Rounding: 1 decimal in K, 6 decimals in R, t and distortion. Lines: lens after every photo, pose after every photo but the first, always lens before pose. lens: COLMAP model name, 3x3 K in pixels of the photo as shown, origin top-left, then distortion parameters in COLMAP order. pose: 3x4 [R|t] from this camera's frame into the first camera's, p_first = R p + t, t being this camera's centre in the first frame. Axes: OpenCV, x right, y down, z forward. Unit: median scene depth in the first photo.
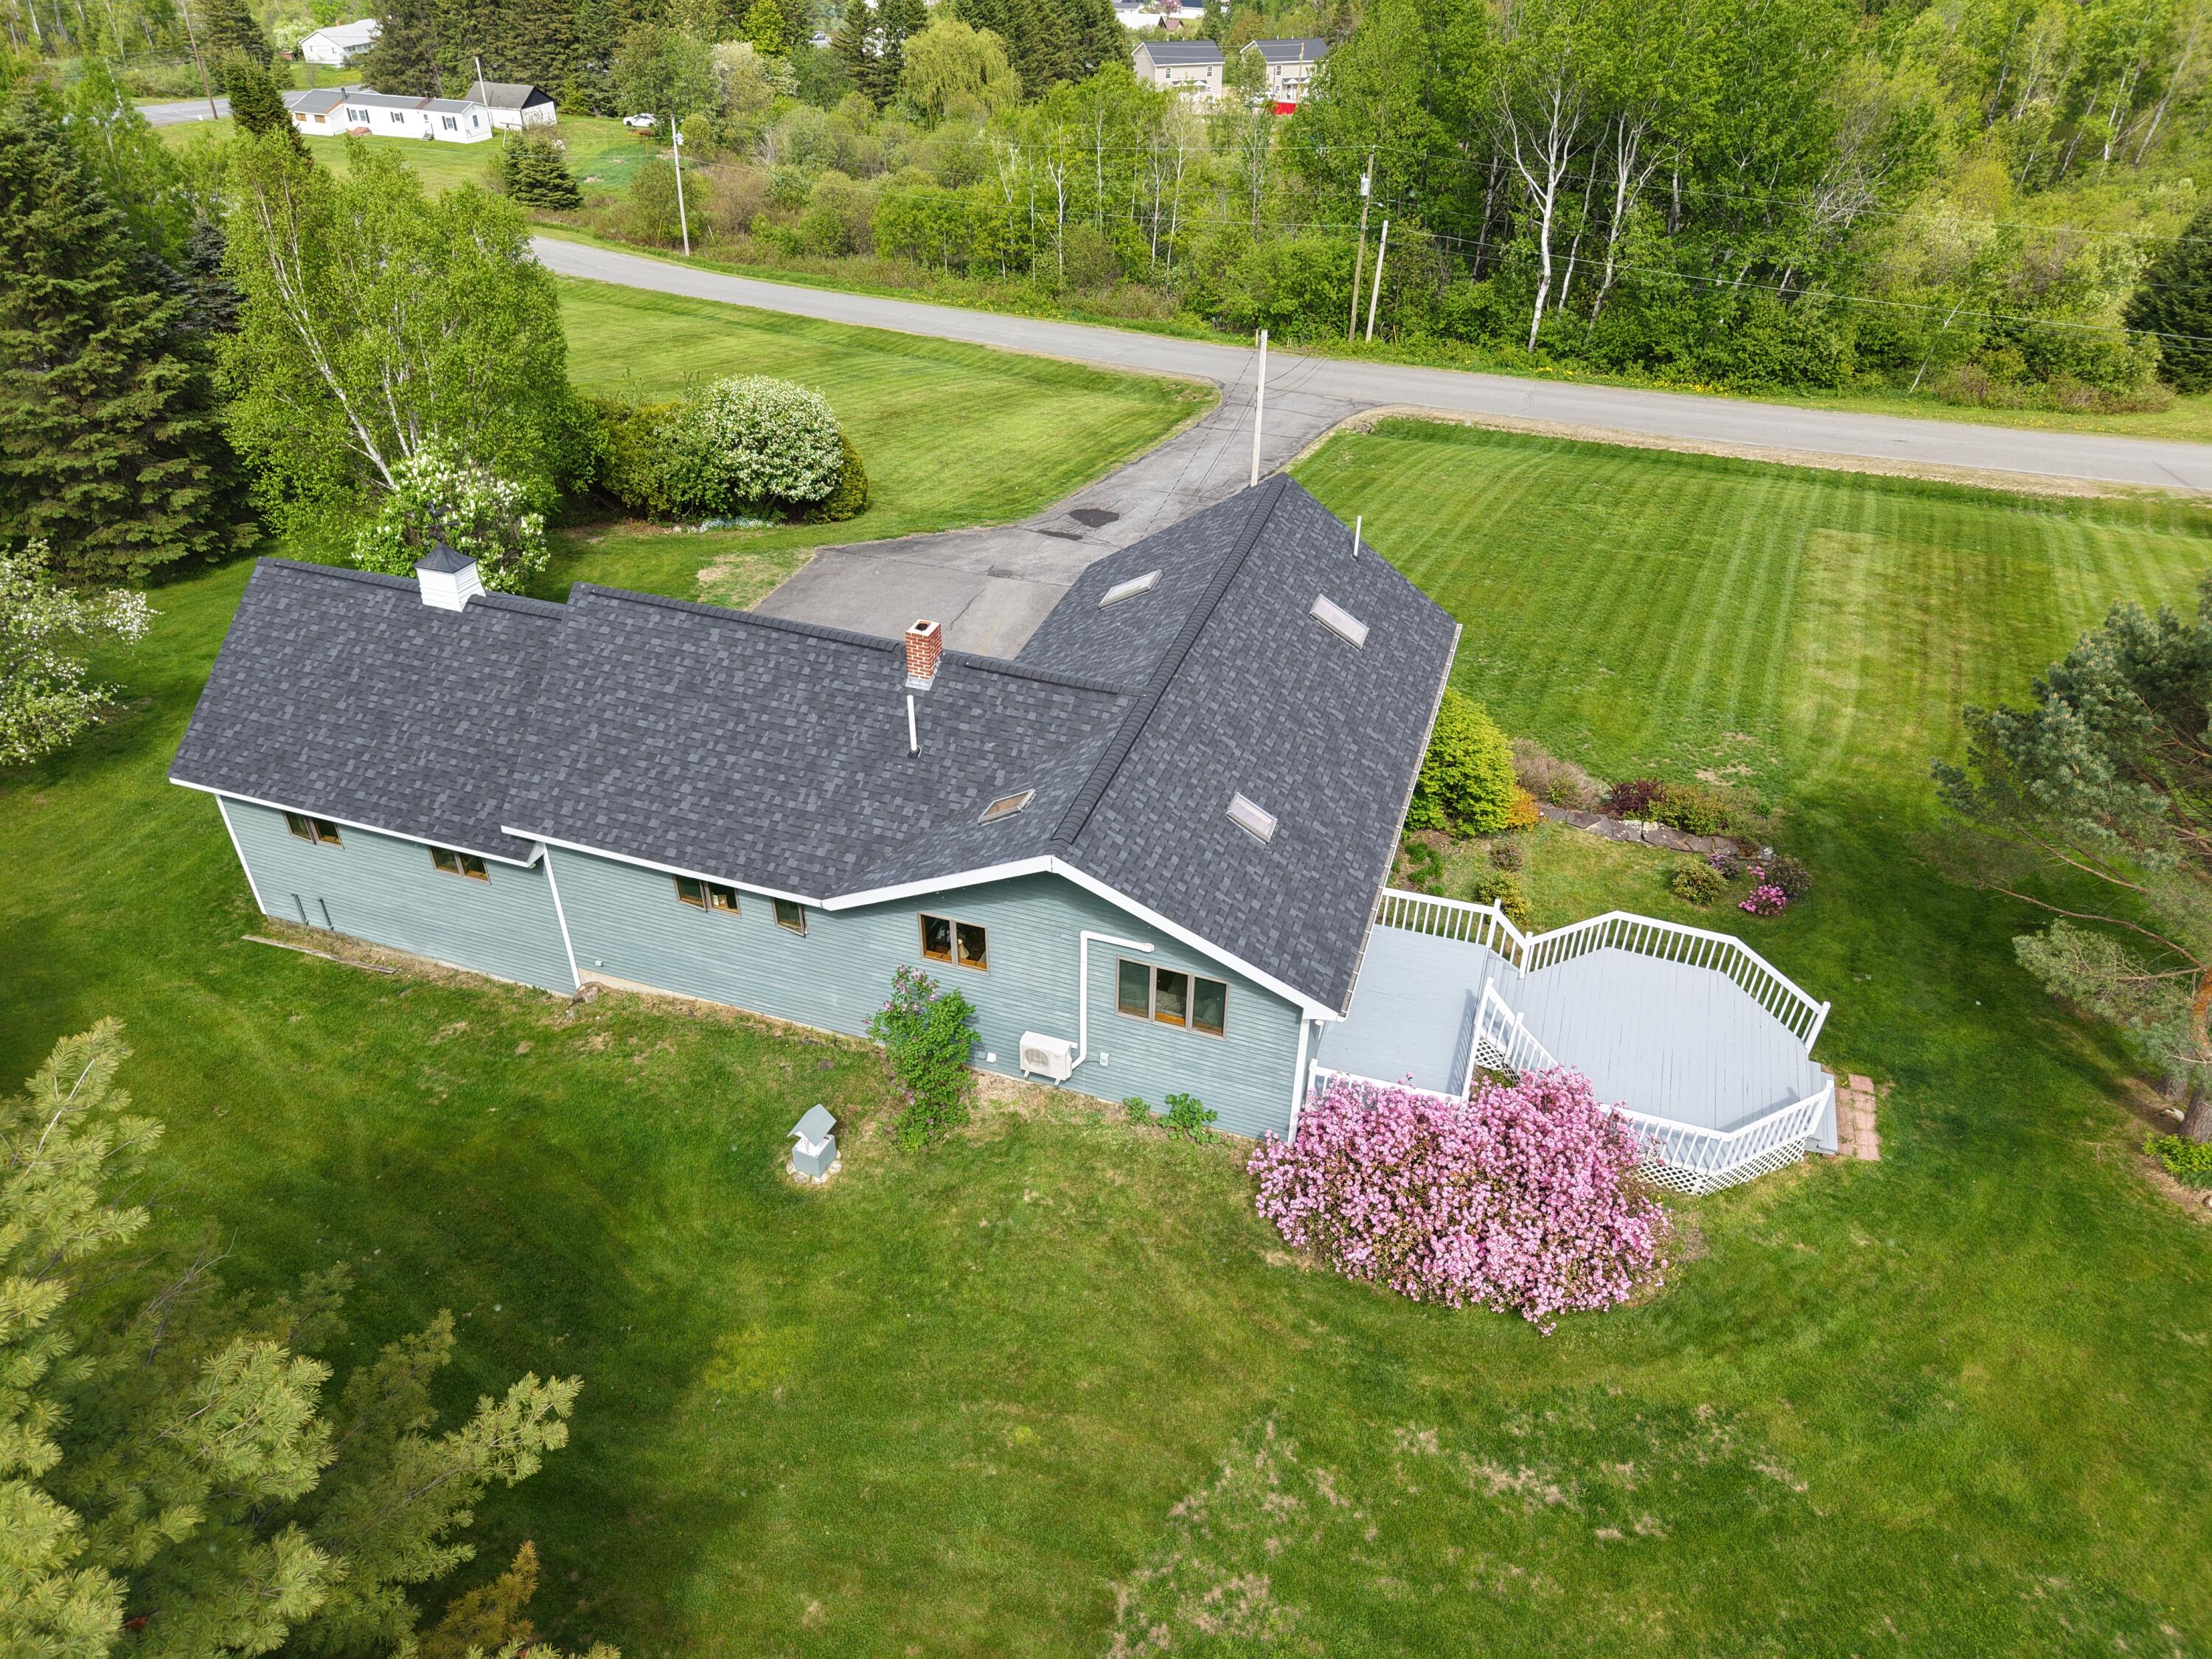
lens RADIAL K [[1466.6, 0, 1106.0], [0, 1466.6, 829.5], [0, 0, 1]] dist [0.016001, -0.014235]
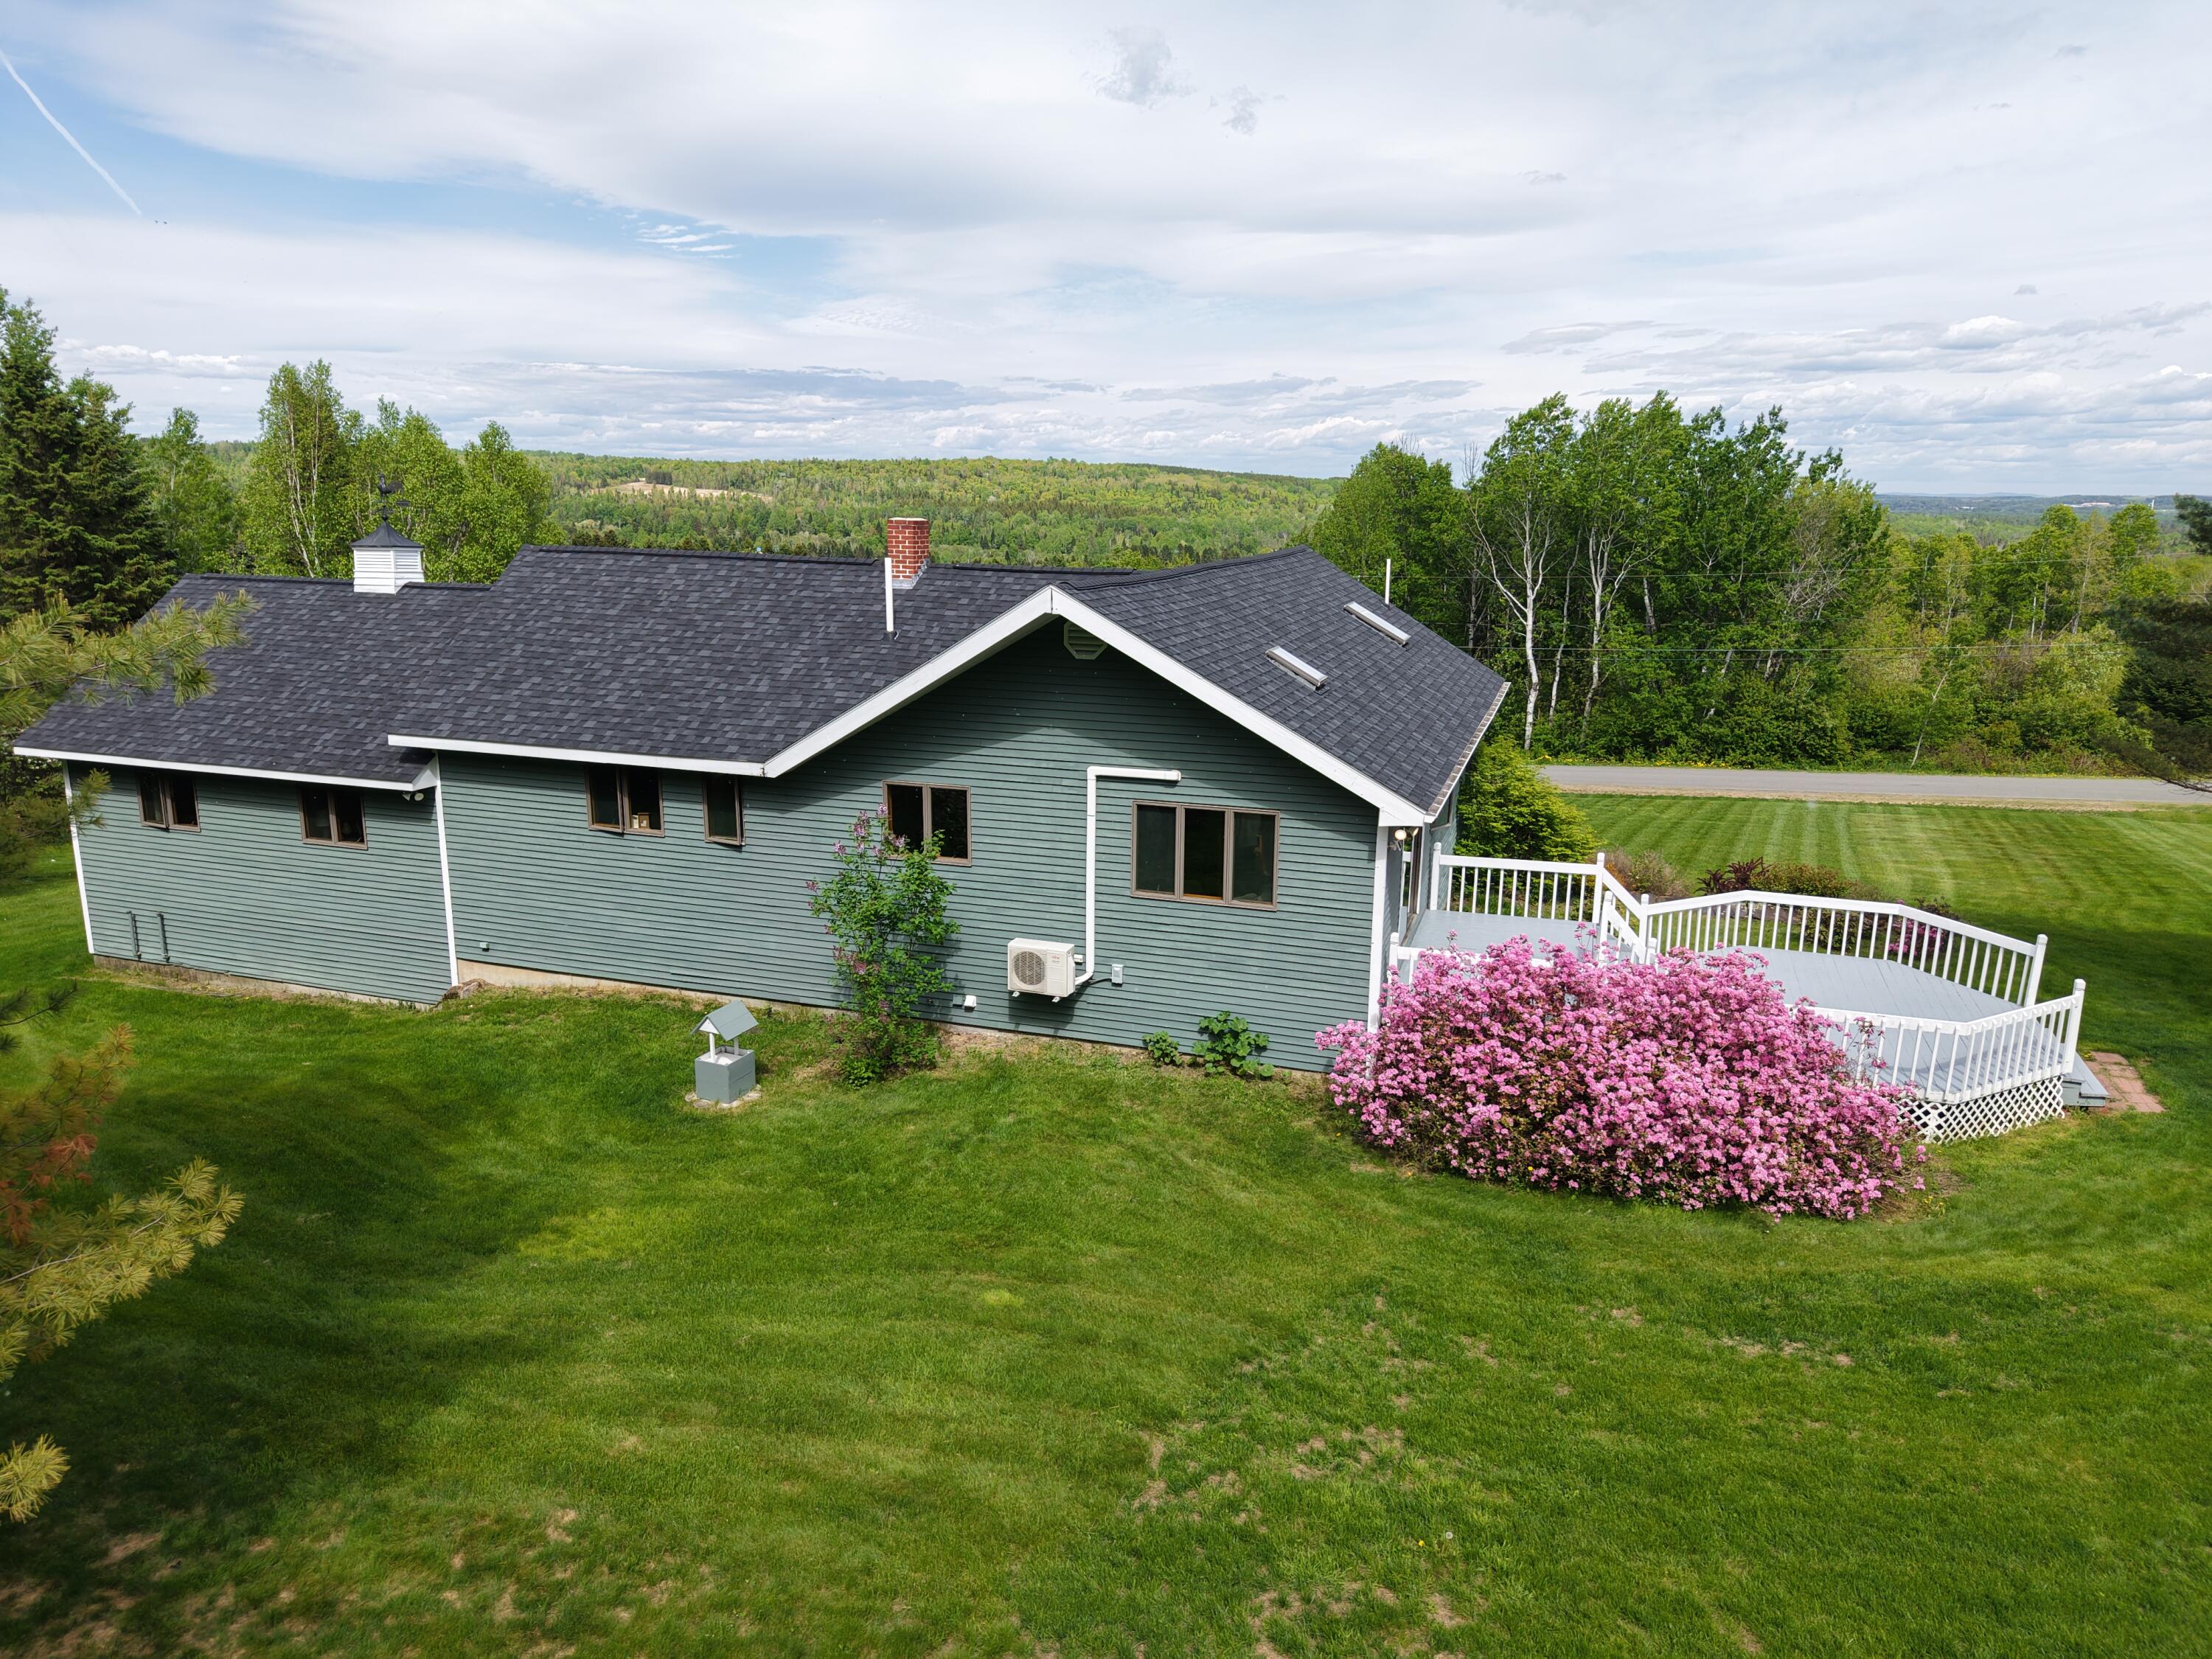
lens RADIAL K [[1466.6, 0, 1106.0], [0, 1466.6, 829.5], [0, 0, 1]] dist [0.016001, -0.014235]
pose [[0.999989, -0.004258, -0.002113, -0.004962], [0.003135, 0.924894, -0.380211, 0.362739], [0.003573, 0.380200, 0.924897, 0.254516]]
